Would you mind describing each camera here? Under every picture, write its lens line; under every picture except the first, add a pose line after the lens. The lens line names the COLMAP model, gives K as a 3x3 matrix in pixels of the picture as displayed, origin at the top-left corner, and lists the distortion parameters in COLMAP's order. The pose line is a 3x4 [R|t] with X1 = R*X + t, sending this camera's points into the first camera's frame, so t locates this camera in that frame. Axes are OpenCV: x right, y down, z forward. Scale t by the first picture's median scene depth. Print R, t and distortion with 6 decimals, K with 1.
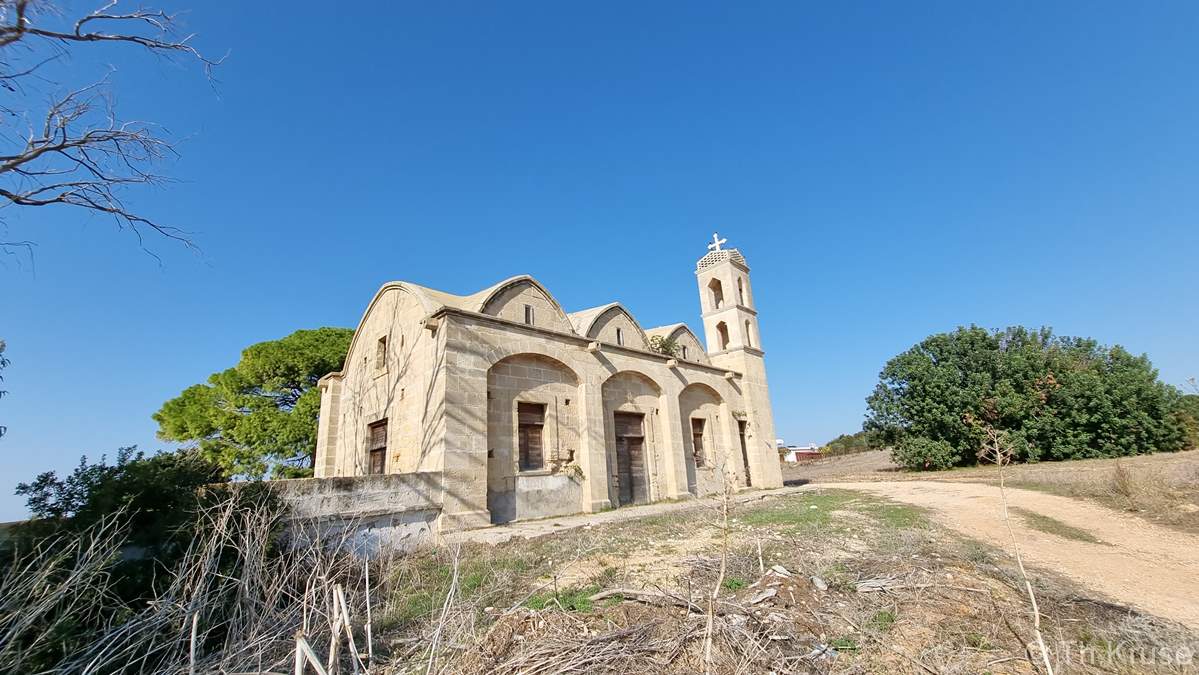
lens RADIAL K [[489.0, 0, 592.4], [0, 489.0, 339.7], [0, 0, 1]] dist [0.000180, 0.000093]
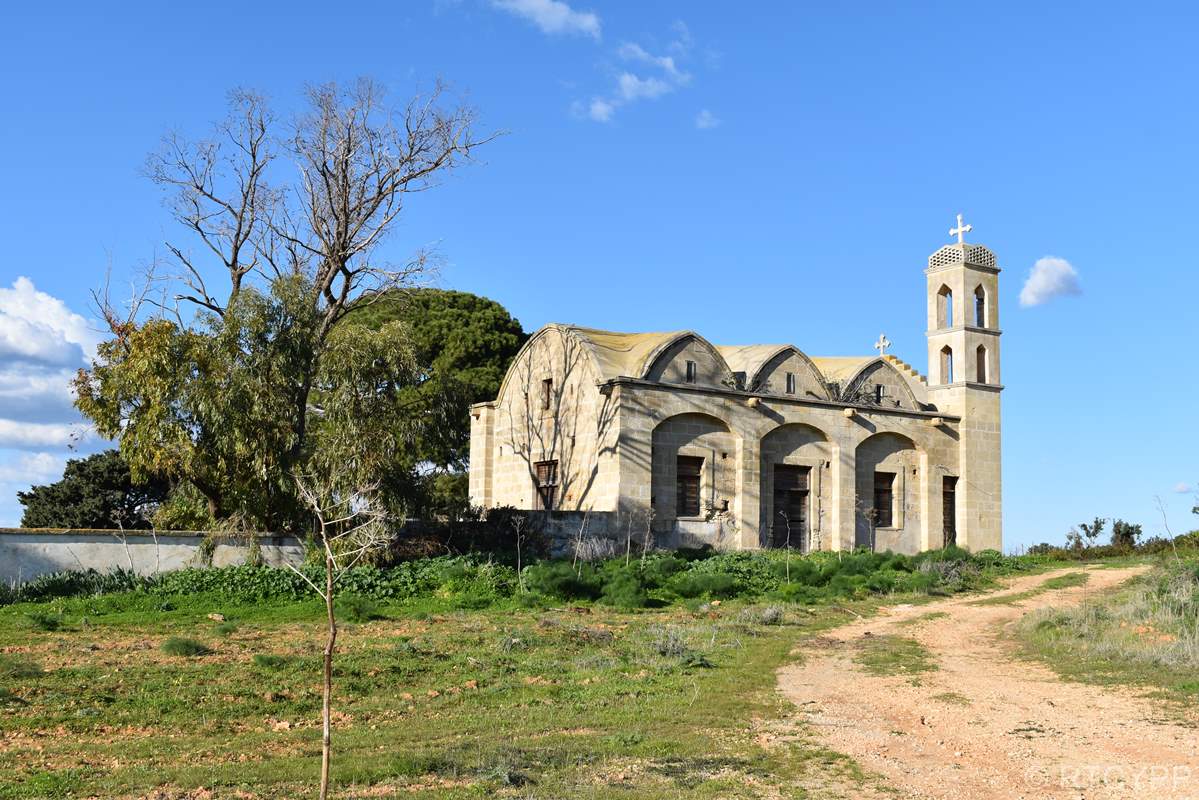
lens RADIAL K [[1495.0, 0, 600.0], [0, 1495.0, 400.4], [0, 0, 1]] dist [-0.103698, -0.000322]
pose [[0.976176, 0.052512, -0.210528, 0.318961], [-0.015284, 0.984504, 0.174693, -0.487049], [0.216440, -0.167313, 0.961852, -1.895227]]
